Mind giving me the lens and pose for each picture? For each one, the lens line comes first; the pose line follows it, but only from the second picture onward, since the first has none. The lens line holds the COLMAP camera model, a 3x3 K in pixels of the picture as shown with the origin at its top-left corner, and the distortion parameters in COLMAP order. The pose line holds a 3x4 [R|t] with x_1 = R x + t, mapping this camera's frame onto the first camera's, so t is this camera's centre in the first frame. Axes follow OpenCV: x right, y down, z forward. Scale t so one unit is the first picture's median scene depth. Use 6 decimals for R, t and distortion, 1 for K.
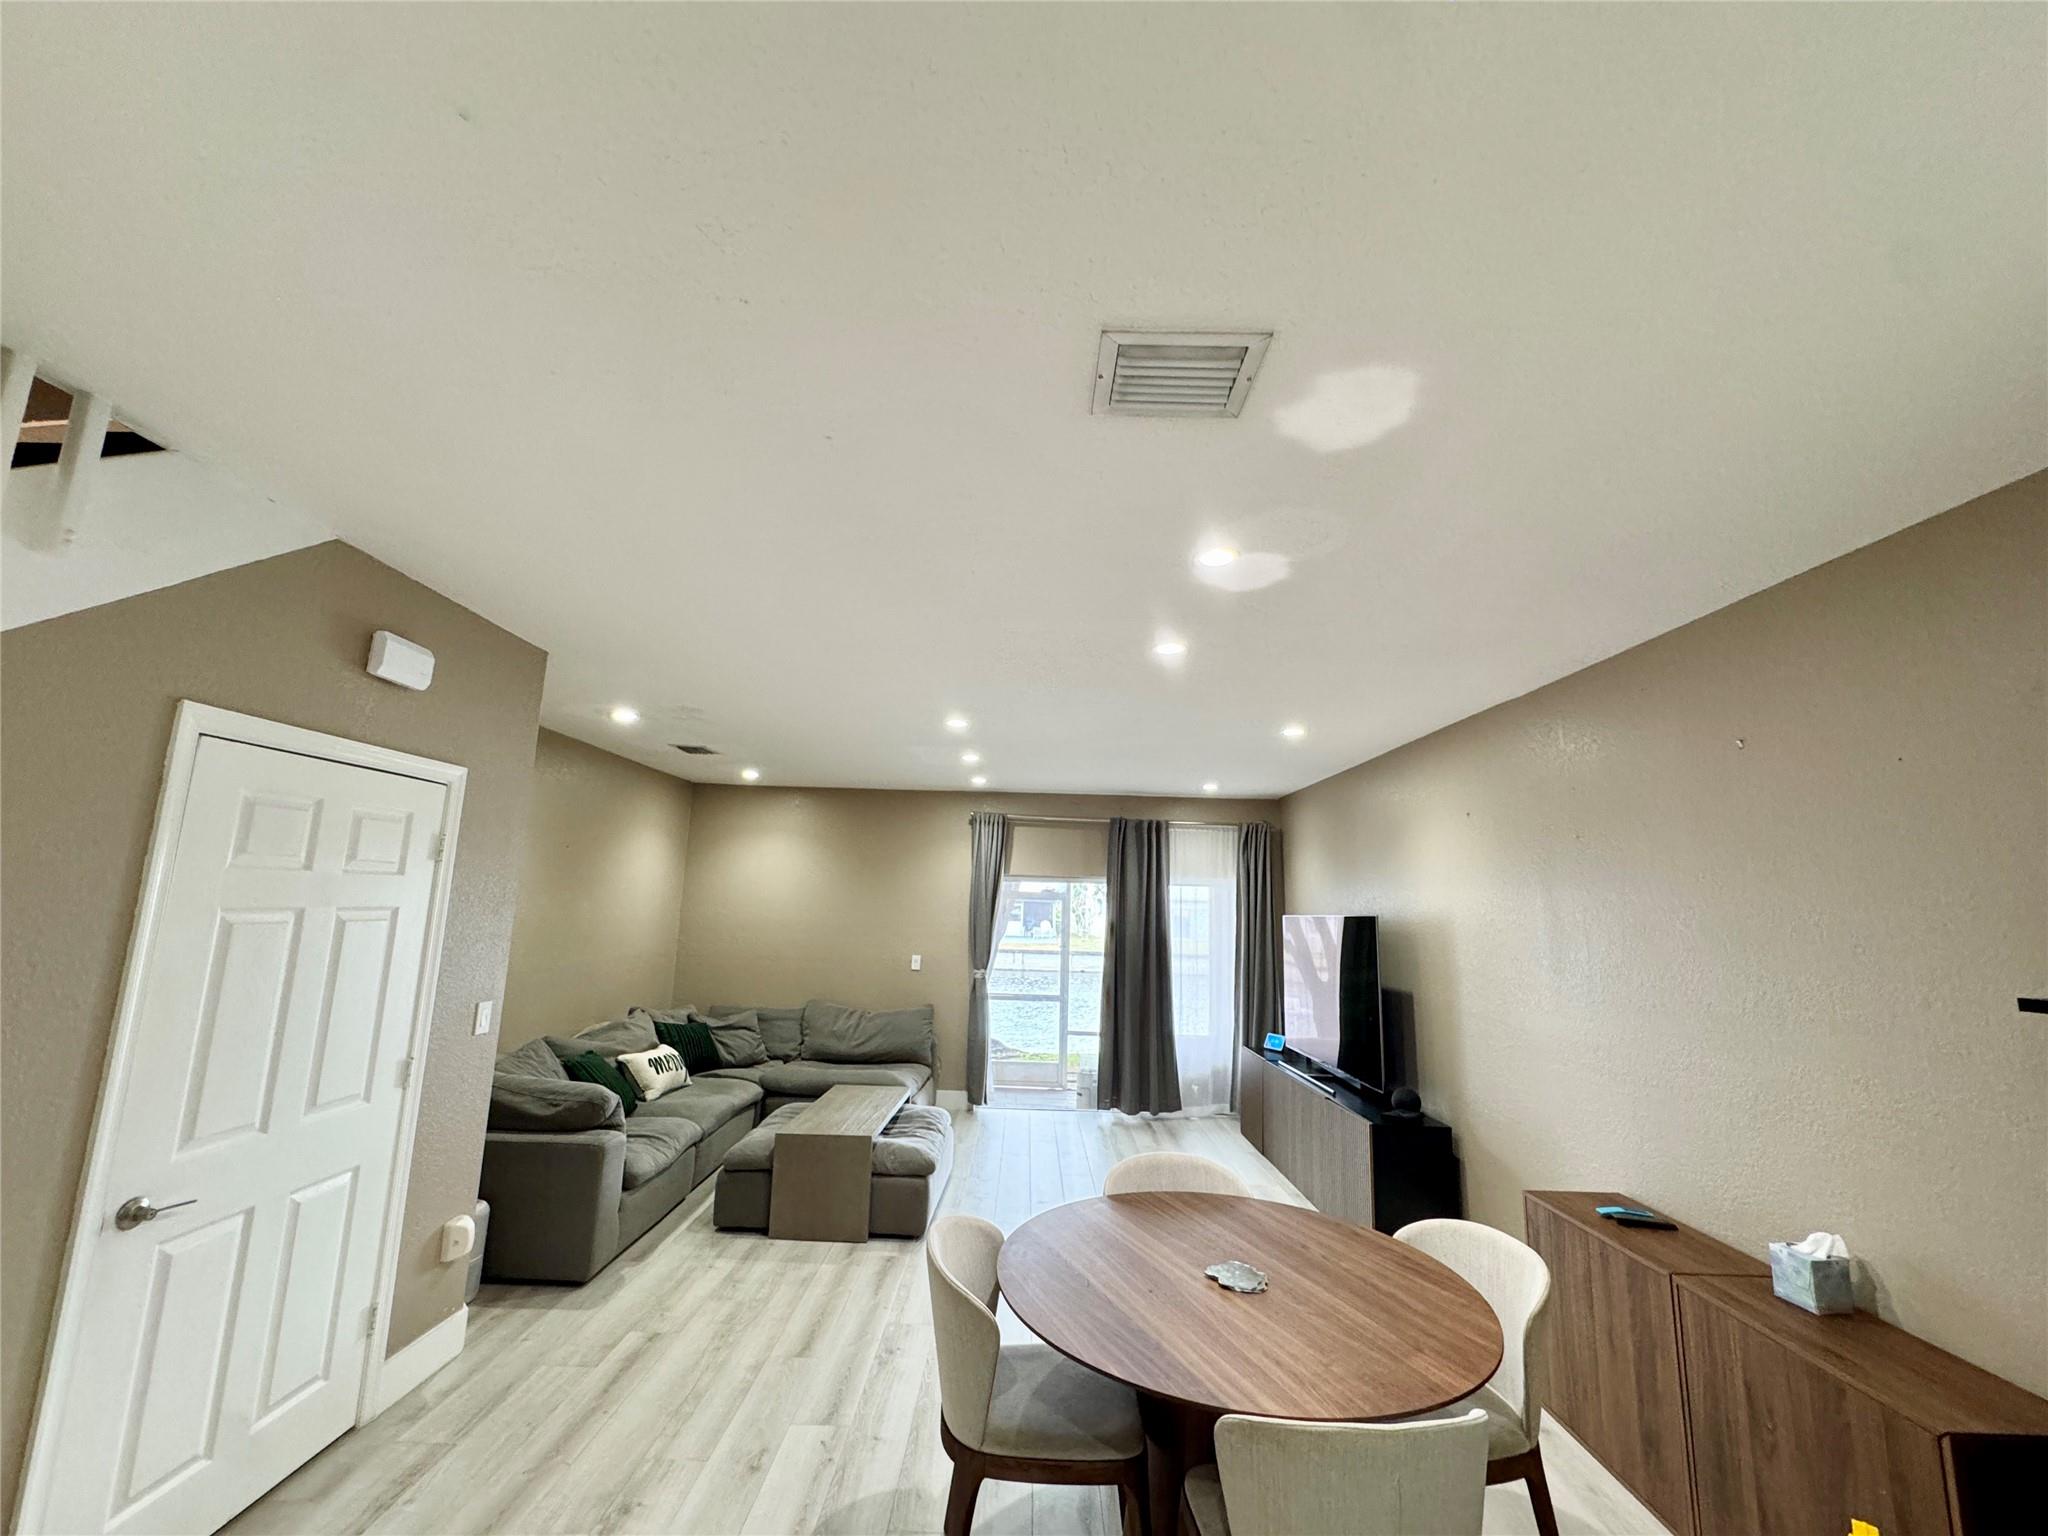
lens RADIAL K [[816.9, 0, 1024.0], [0, 816.9, 768.0], [0, 0, 1]] dist [-0.003788, -0.000024]
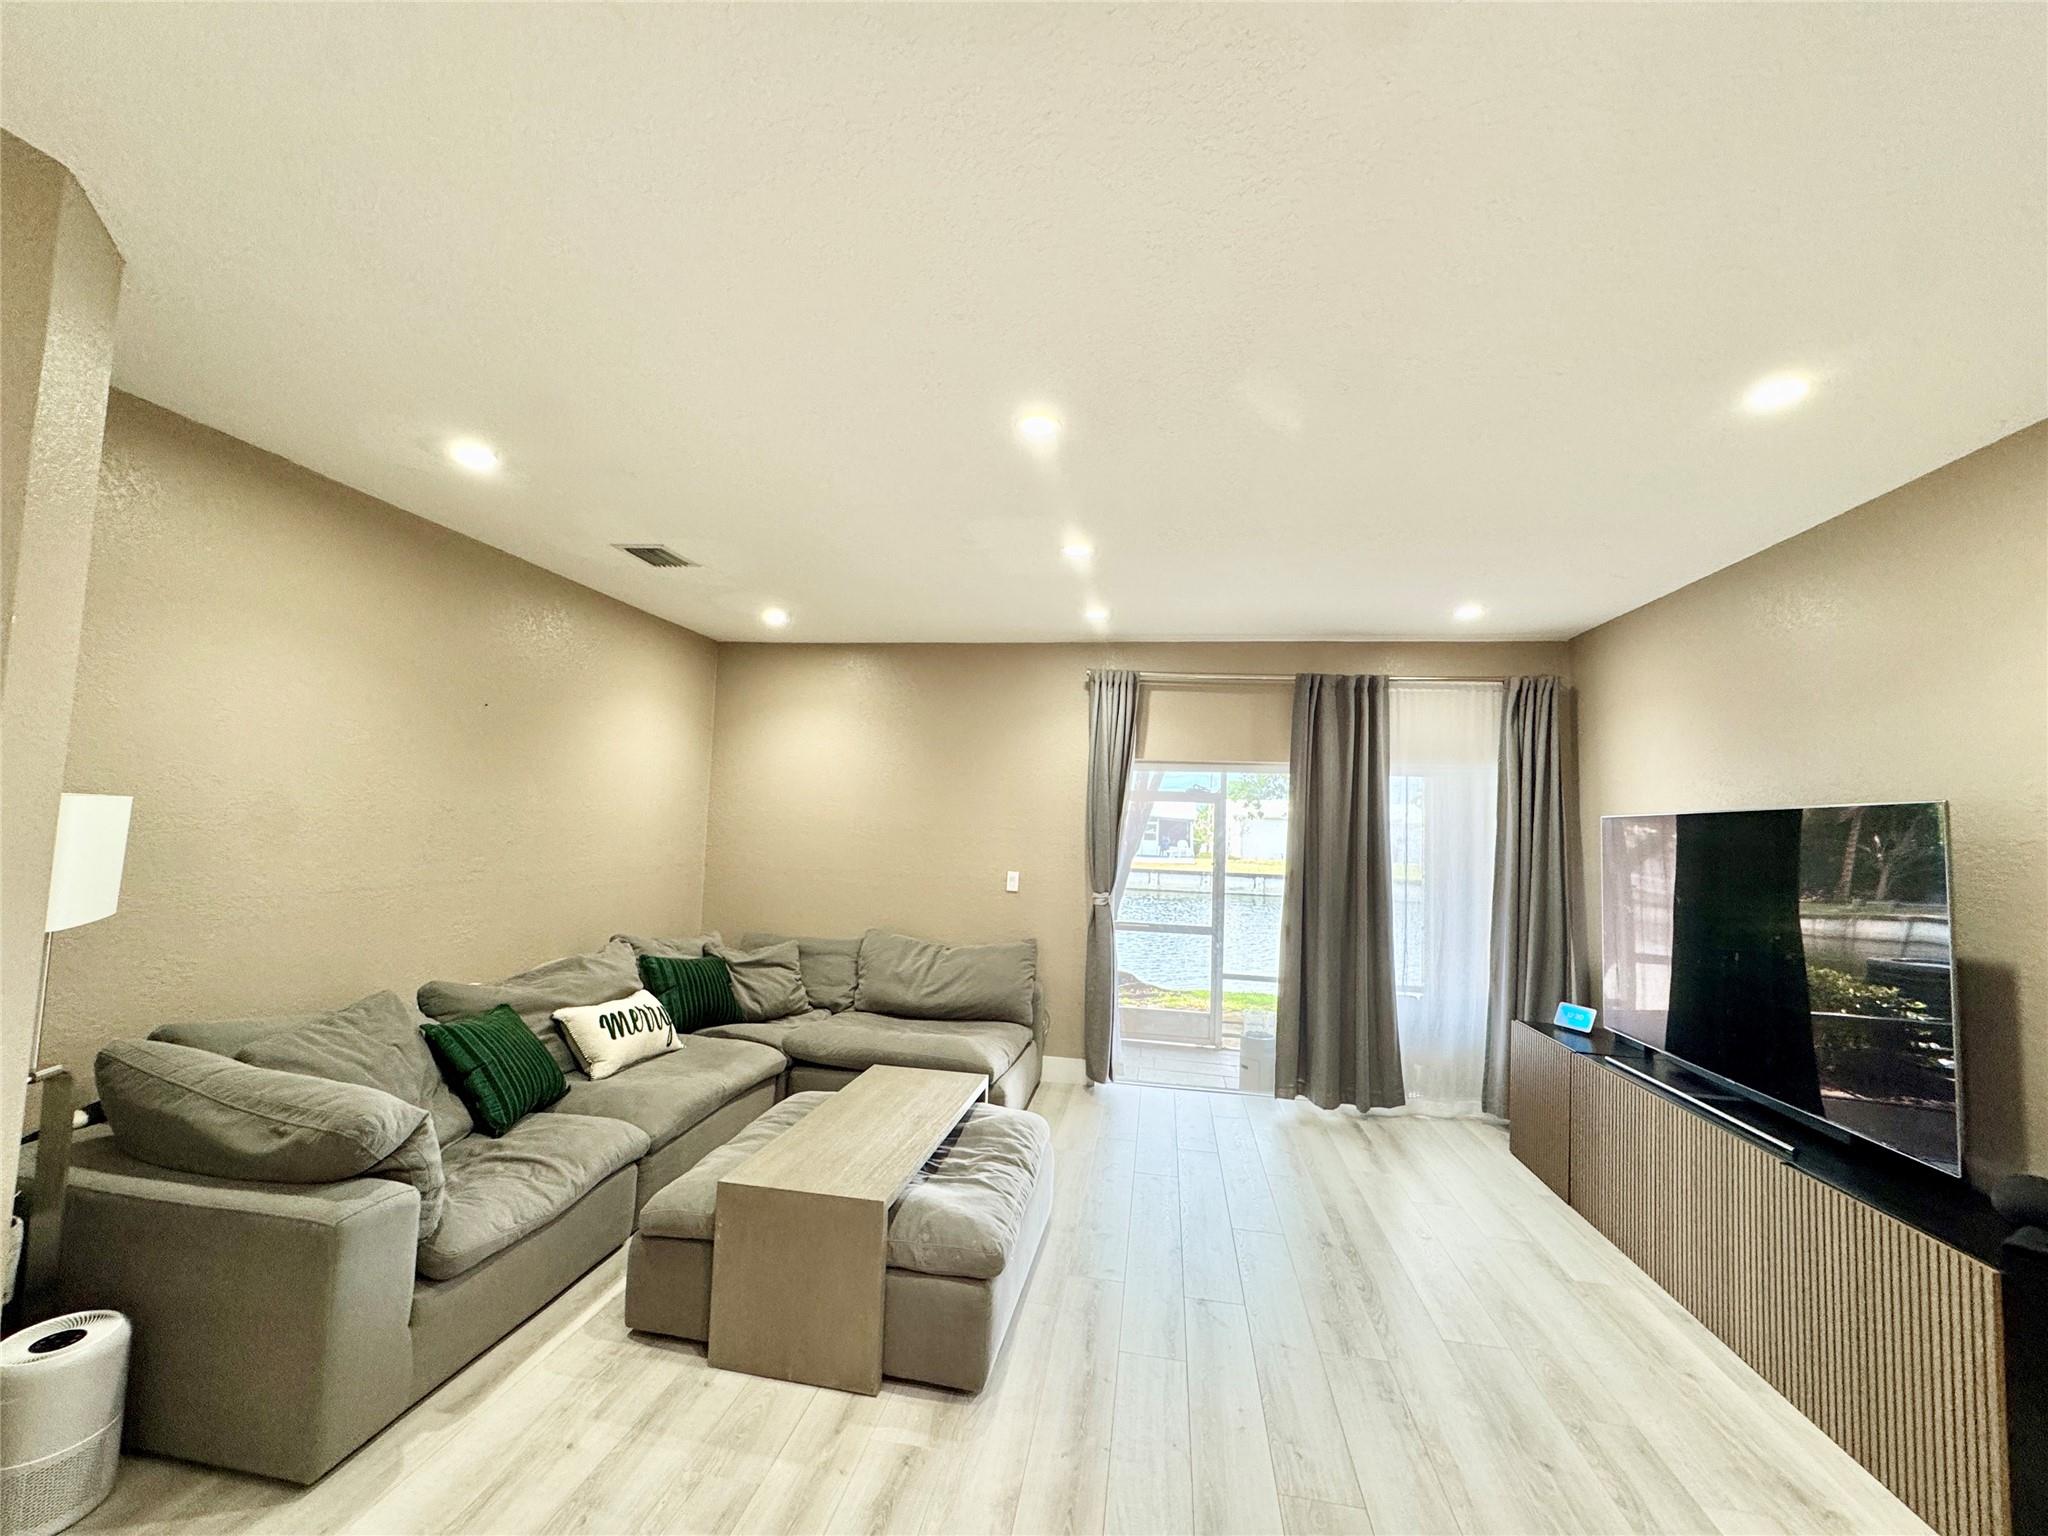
lens RADIAL K [[816.9, 0, 1024.0], [0, 816.9, 768.0], [0, 0, 1]] dist [-0.003788, -0.000024]
pose [[0.986675, -0.003793, -0.162660, -0.005995], [0.019402, 0.995337, 0.094483, 0.080785], [0.161543, -0.096380, 0.982148, 0.345975]]
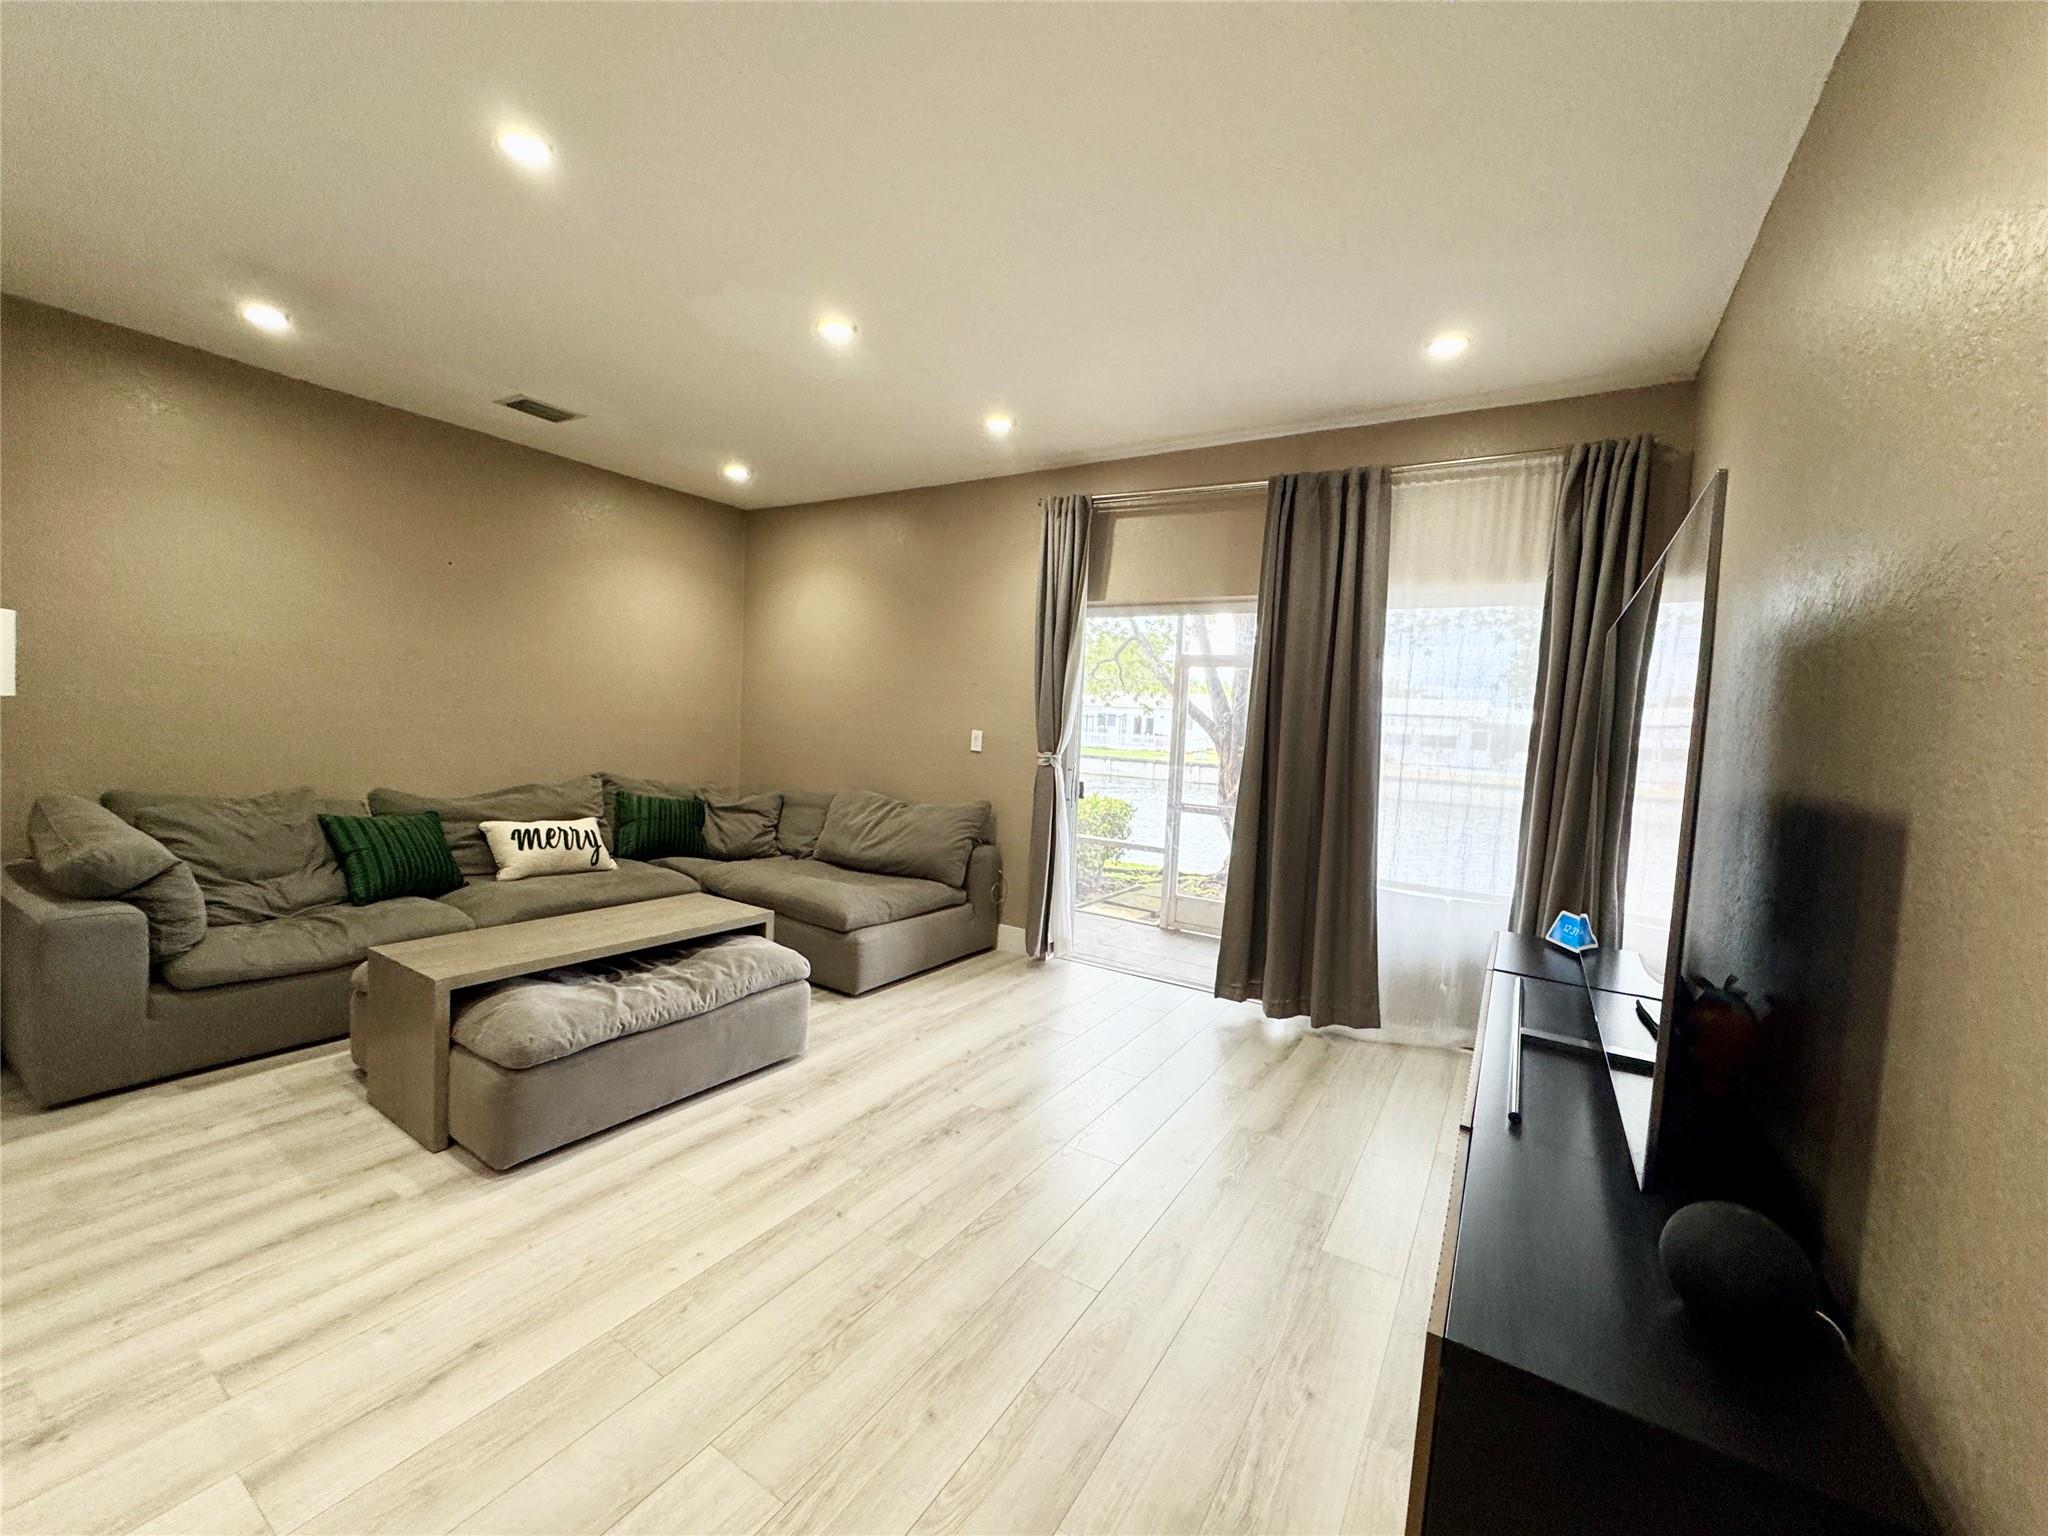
lens RADIAL K [[816.9, 0, 1024.0], [0, 816.9, 768.0], [0, 0, 1]] dist [-0.003788, -0.000024]
pose [[0.849602, 0.045163, -0.525486, 0.290442], [0.064324, 0.980017, 0.188226, 0.153781], [0.523487, -0.193719, 0.829720, 0.517257]]
